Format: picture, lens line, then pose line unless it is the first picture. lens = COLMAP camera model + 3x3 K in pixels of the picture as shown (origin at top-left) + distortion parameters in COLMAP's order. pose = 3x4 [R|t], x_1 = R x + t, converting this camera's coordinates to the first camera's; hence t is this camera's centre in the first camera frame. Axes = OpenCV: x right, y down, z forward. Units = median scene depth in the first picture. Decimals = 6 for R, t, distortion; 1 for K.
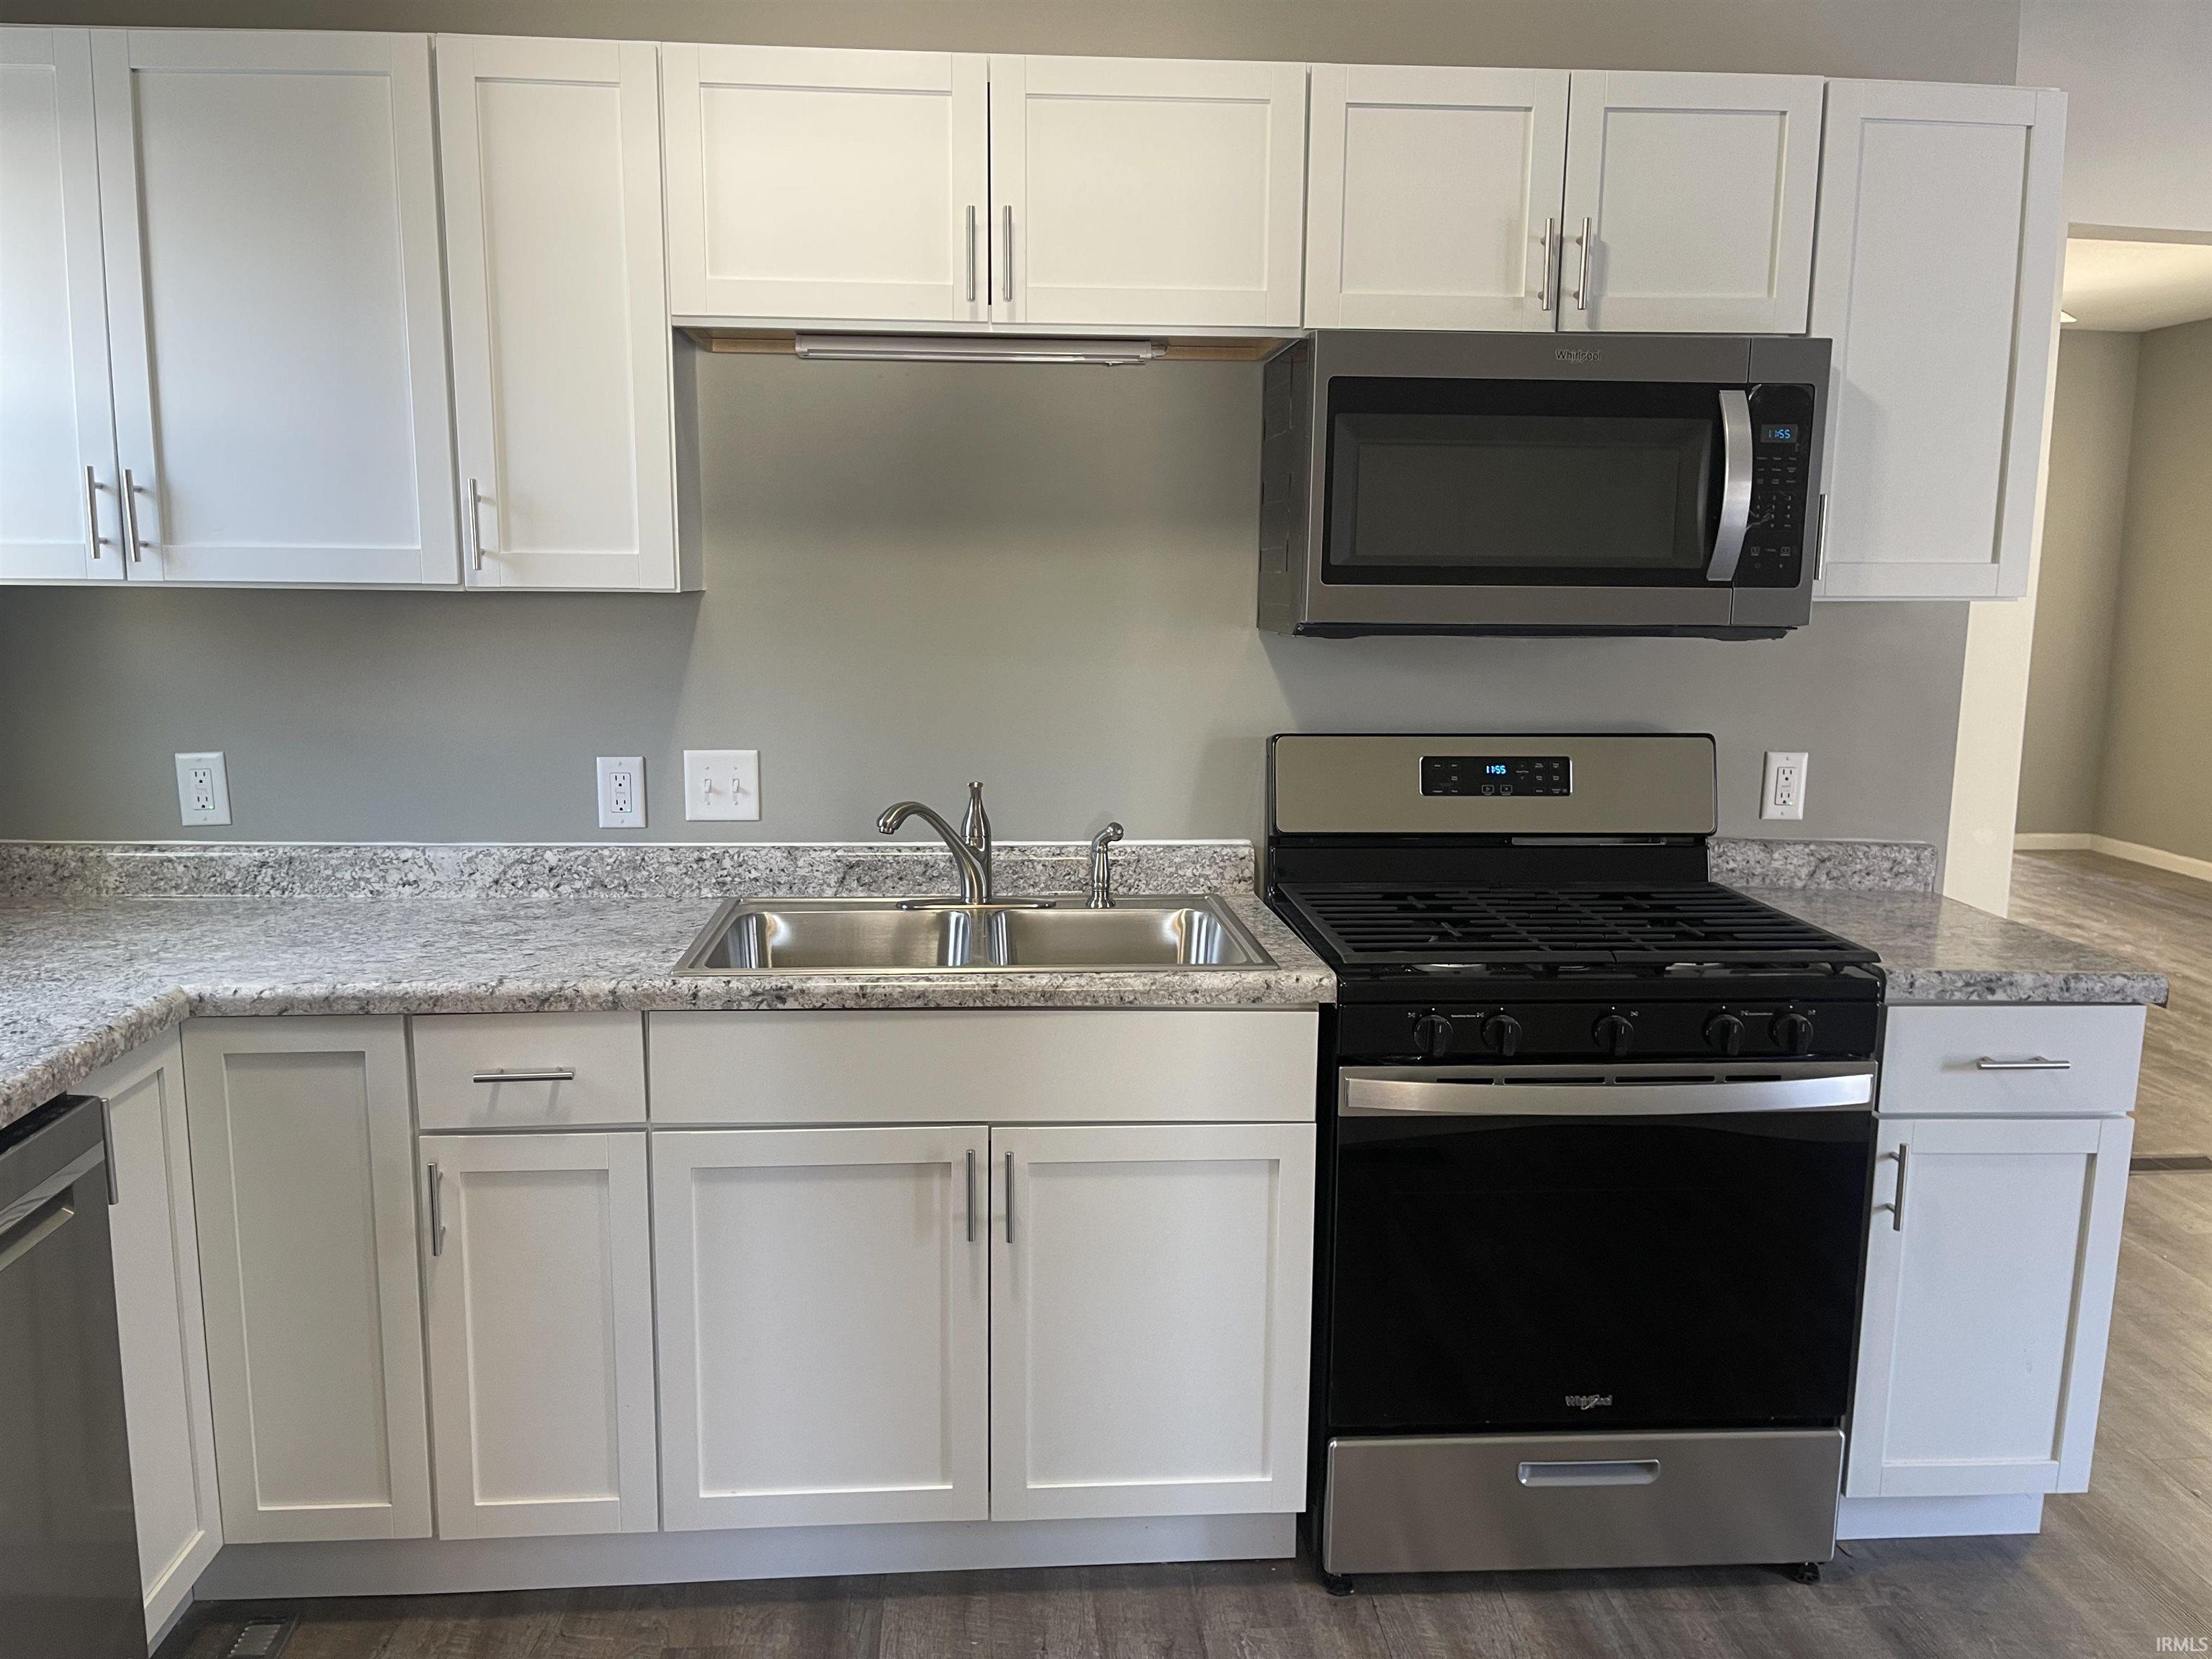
lens RADIAL K [[1673.4, 0, 1118.9], [0, 1673.4, 835.0], [0, 0, 1]] dist [0.015563, -0.032827]
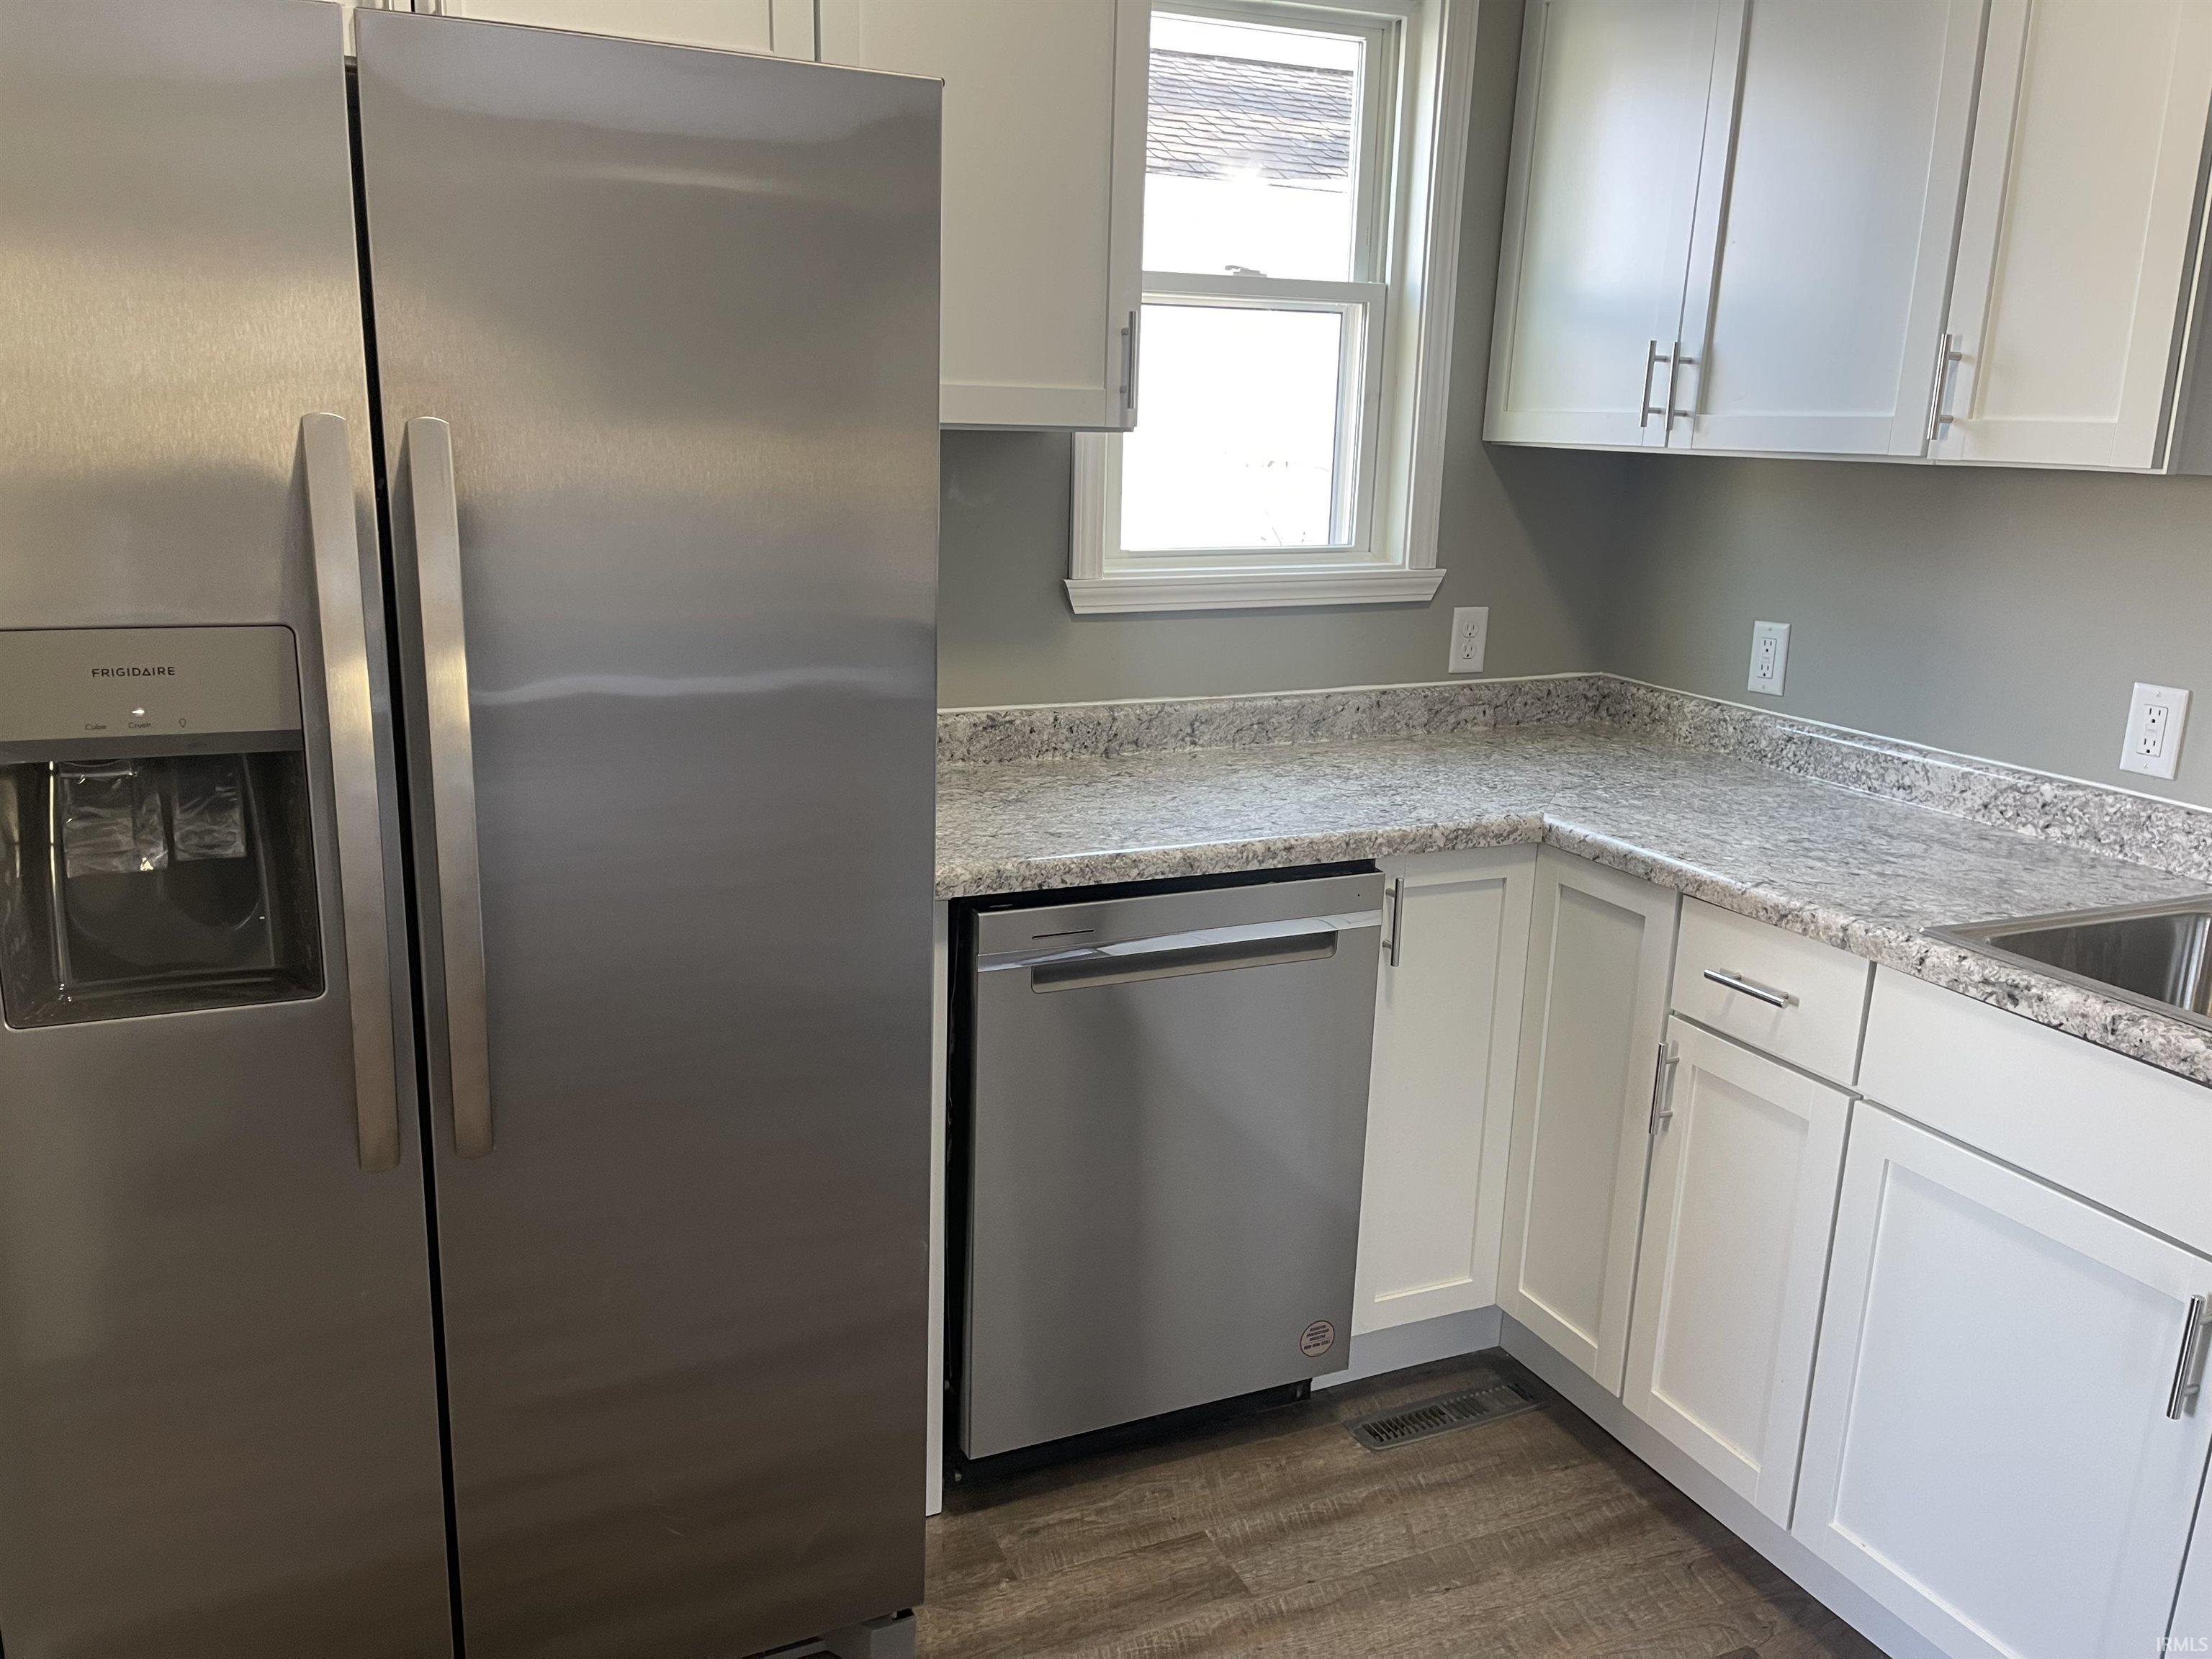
lens RADIAL K [[1652.7, 0, 1101.0], [0, 1652.7, 849.3], [0, 0, 1]] dist [-0.000874, -0.003318]
pose [[0.325913, 0.232024, -0.916485, 0.317608], [-0.171715, 0.967819, 0.183957, -0.034129], [0.929675, 0.097420, 0.355267, 0.302496]]
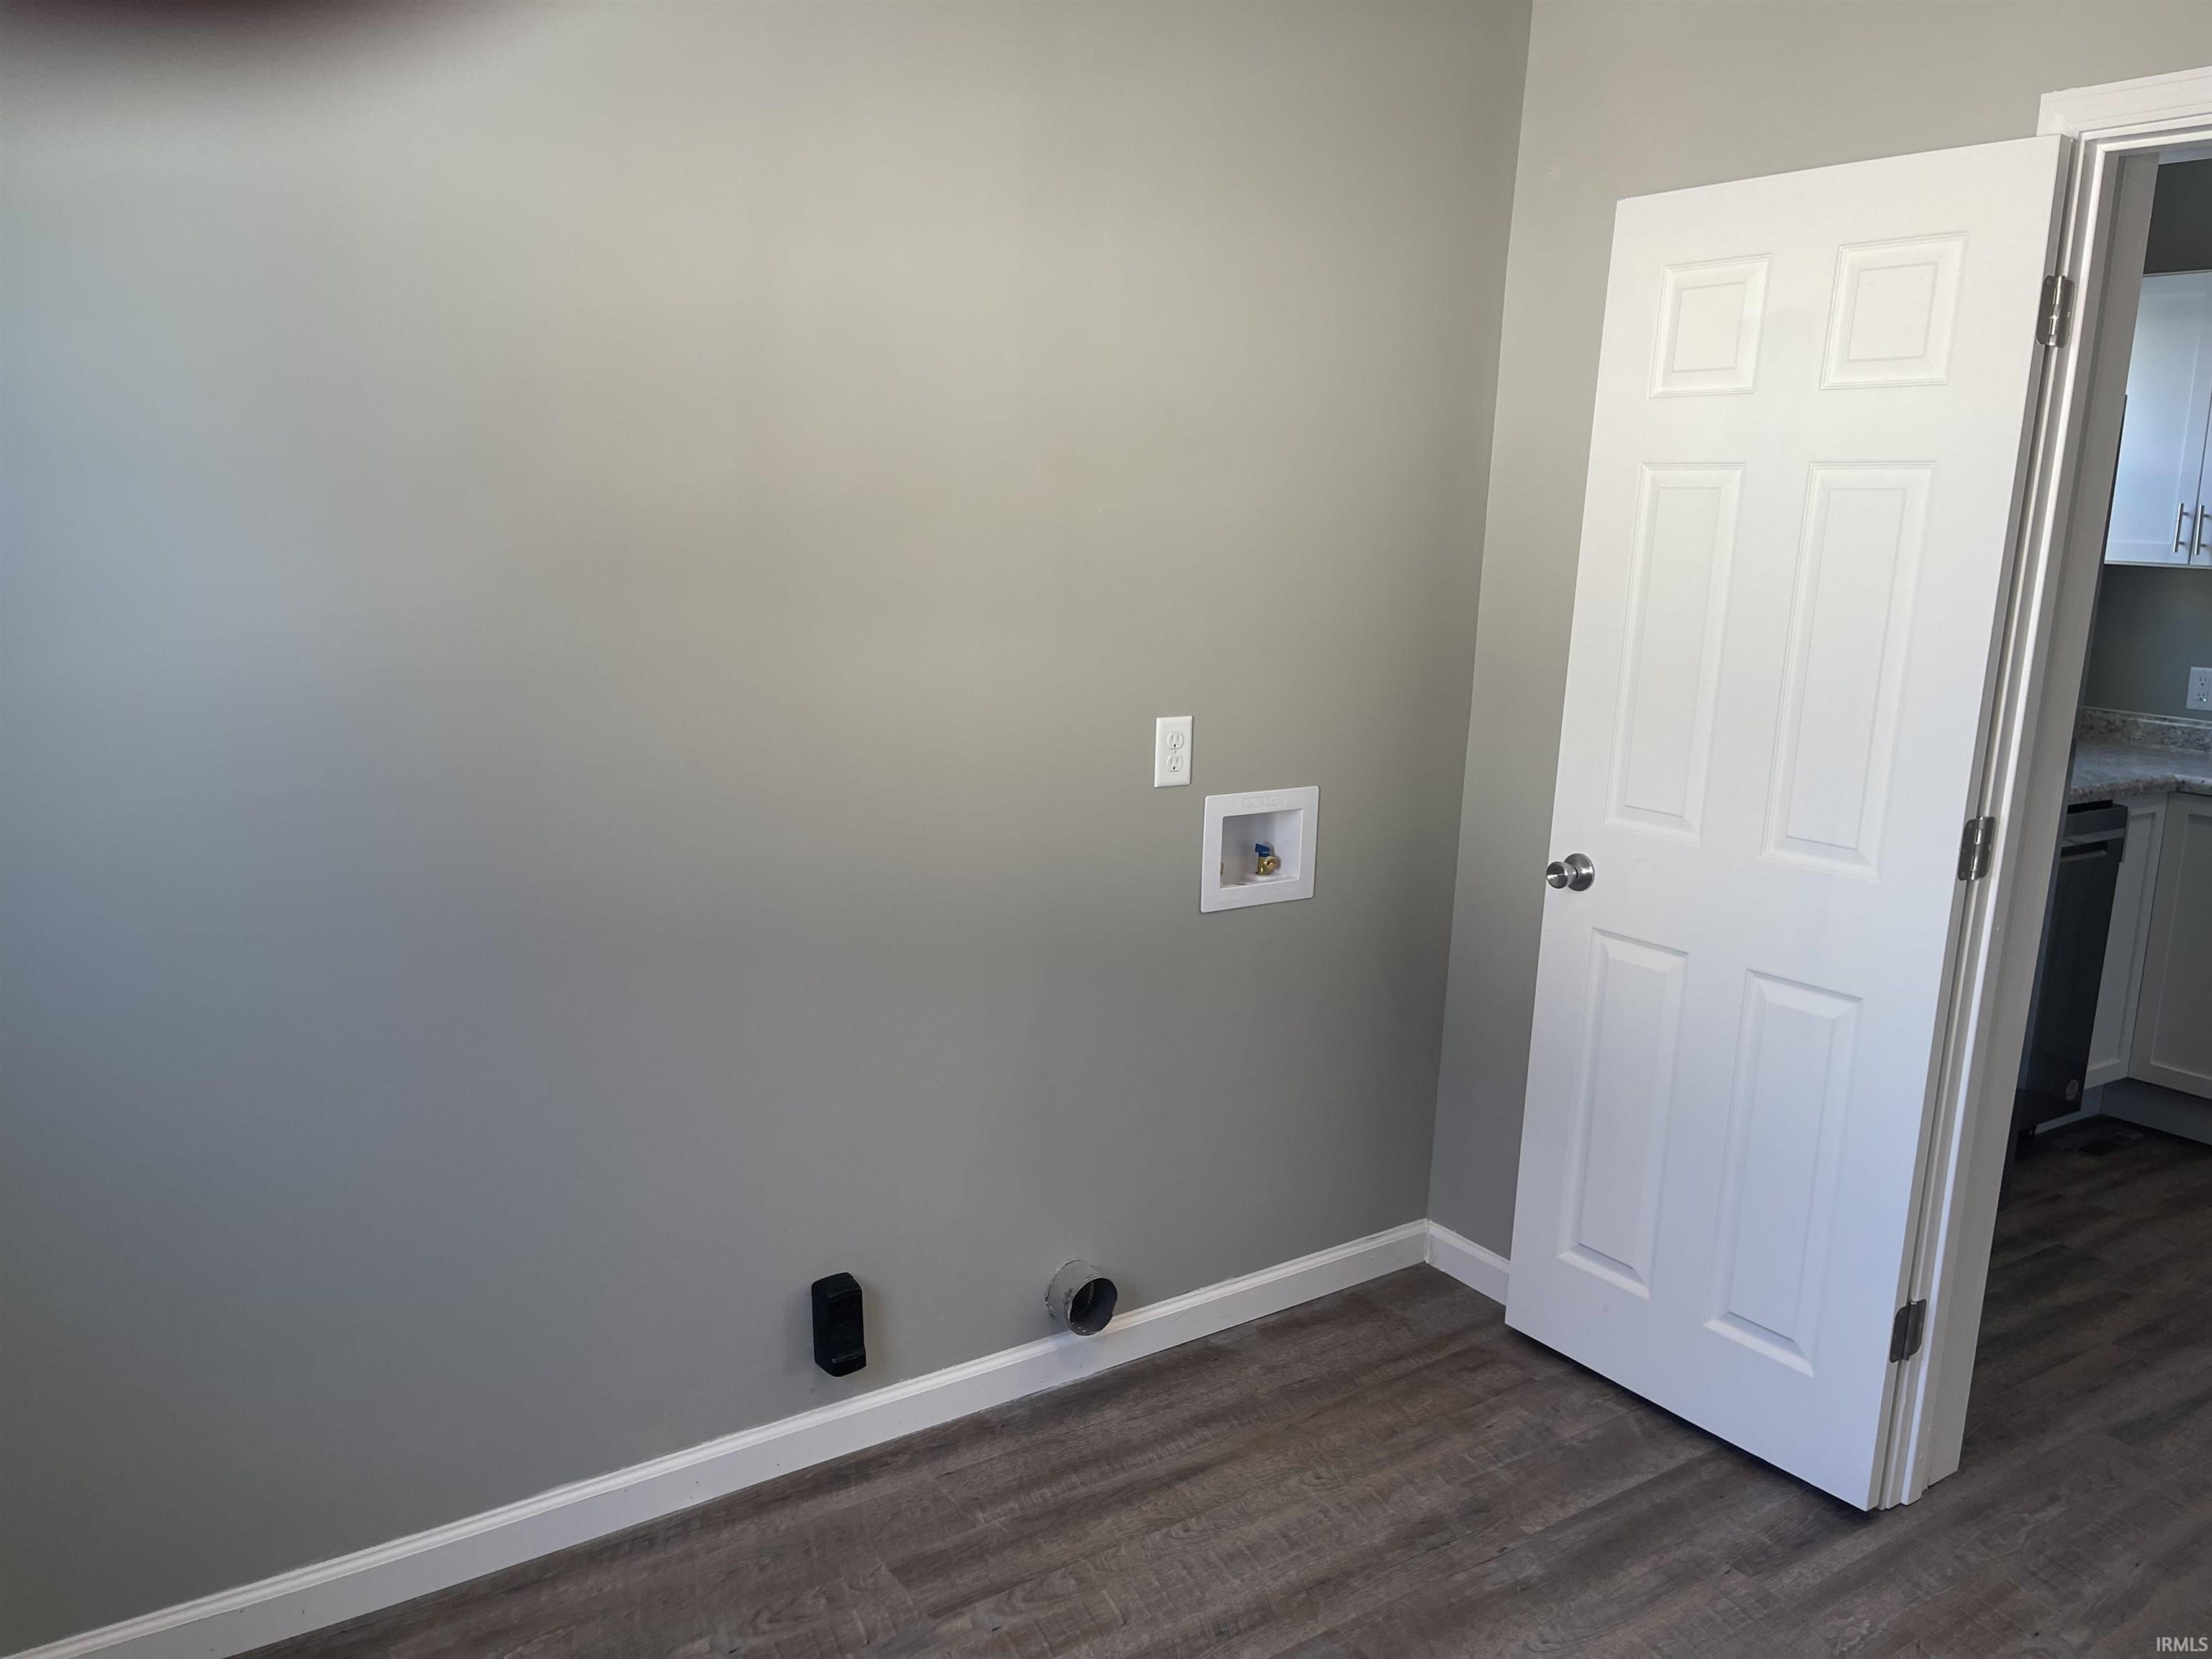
lens RADIAL K [[1673.4, 0, 1118.9], [0, 1673.4, 835.0], [0, 0, 1]] dist [0.015563, -0.032827]
pose [[0.481894, 0.167341, -0.860102, 0.465756], [-0.165536, 0.981305, 0.098176, 0.151319], [0.860451, 0.095068, 0.500586, -0.890039]]
